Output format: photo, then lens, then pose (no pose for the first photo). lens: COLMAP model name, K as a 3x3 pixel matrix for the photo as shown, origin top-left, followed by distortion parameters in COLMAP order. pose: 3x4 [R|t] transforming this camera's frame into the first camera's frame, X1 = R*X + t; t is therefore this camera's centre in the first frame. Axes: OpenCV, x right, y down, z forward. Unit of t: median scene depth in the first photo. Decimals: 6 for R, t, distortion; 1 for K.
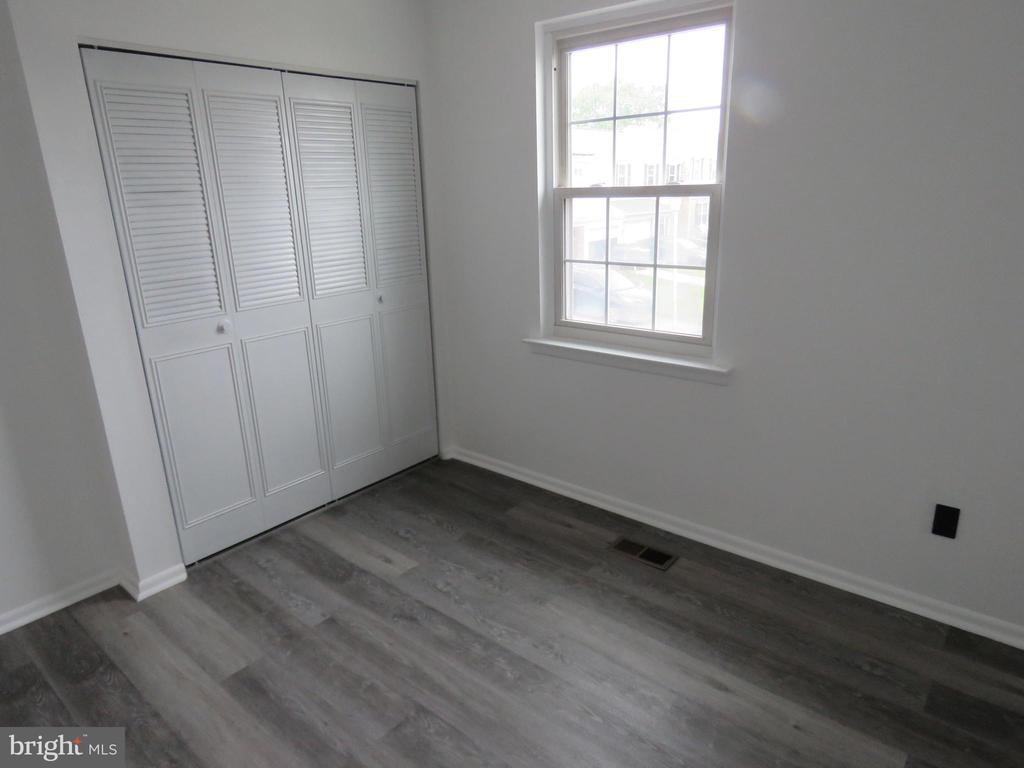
lens RADIAL K [[657.1, 0, 510.1], [0, 657.1, 390.6], [0, 0, 1]] dist [-0.007189, 0.003963]
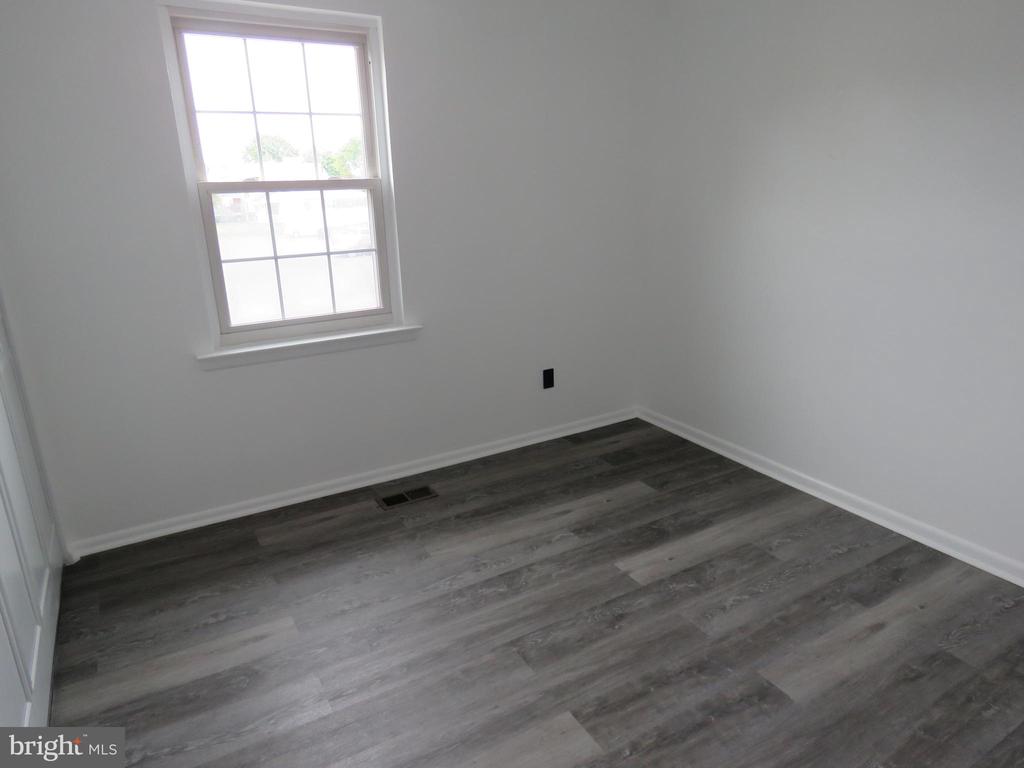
lens RADIAL K [[657.1, 0, 516.9], [0, 657.1, 387.2], [0, 0, 1]] dist [-0.007189, 0.003963]
pose [[0.326622, -0.266082, 0.906928, -0.731261], [0.293417, 0.940691, 0.170317, -0.074686], [-0.898457, 0.210479, 0.385323, 0.343753]]
